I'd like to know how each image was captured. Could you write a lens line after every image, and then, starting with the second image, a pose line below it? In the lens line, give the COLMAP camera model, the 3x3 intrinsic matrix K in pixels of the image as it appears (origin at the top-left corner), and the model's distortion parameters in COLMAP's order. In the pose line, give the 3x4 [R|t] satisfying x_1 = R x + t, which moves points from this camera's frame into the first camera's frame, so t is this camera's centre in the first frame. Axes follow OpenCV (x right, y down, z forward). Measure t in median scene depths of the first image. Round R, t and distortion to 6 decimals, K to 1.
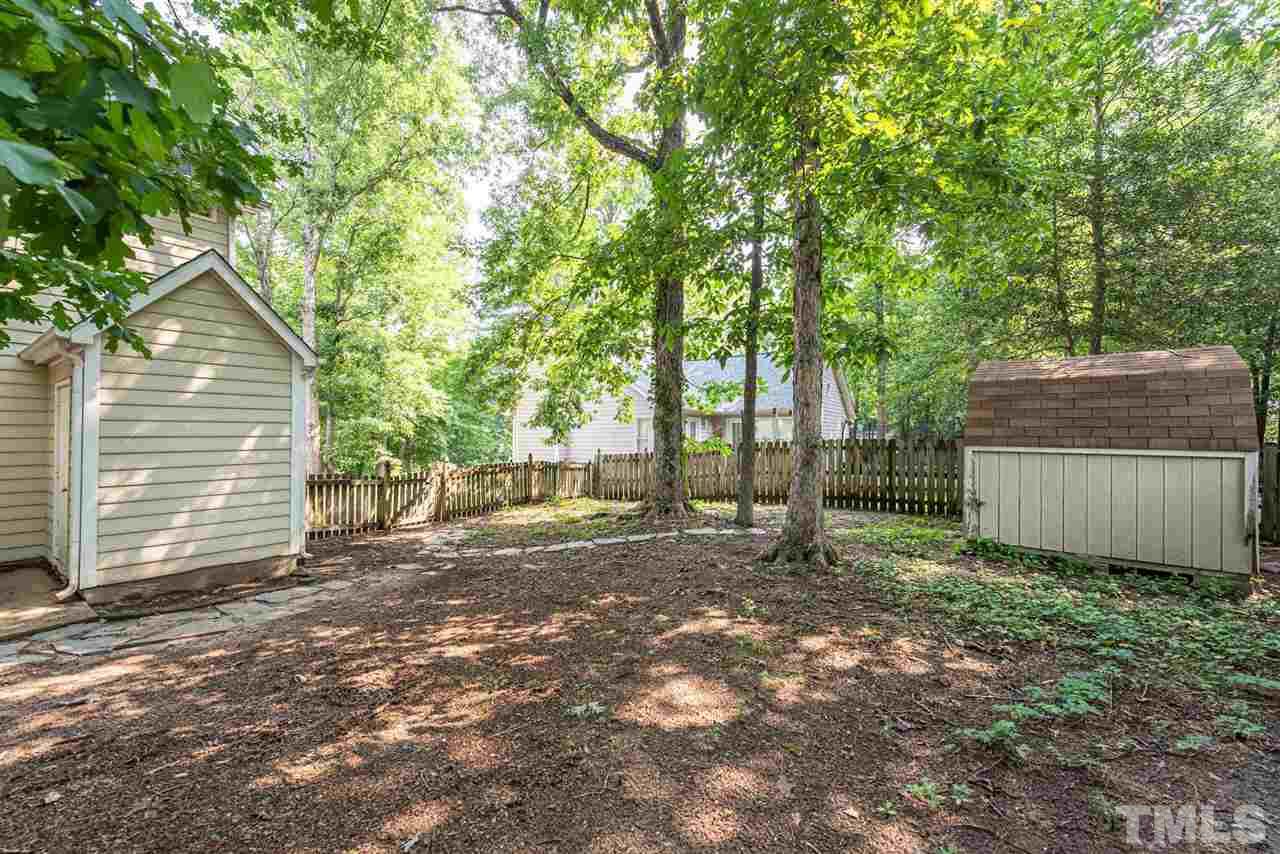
lens RADIAL K [[525.1, 0, 642.0], [0, 525.1, 427.3], [0, 0, 1]] dist [0.003663, -0.001006]
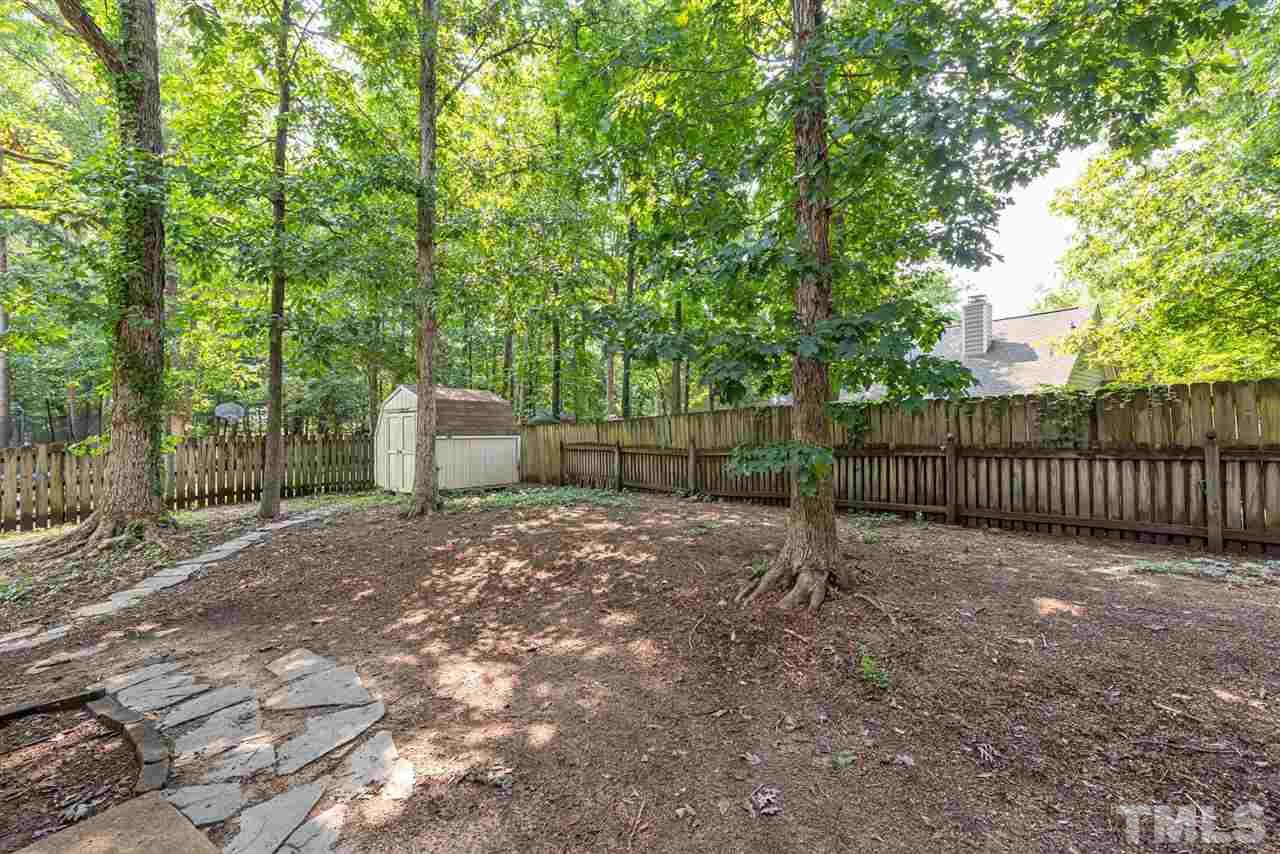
lens RADIAL K [[525.1, 0, 642.0], [0, 525.1, 427.3], [0, 0, 1]] dist [0.003663, -0.001006]
pose [[-0.053310, 0.002010, 0.998576, -0.975785], [-0.003342, 0.999992, -0.002192, 0.007794], [-0.998572, -0.003454, -0.053303, 0.353717]]
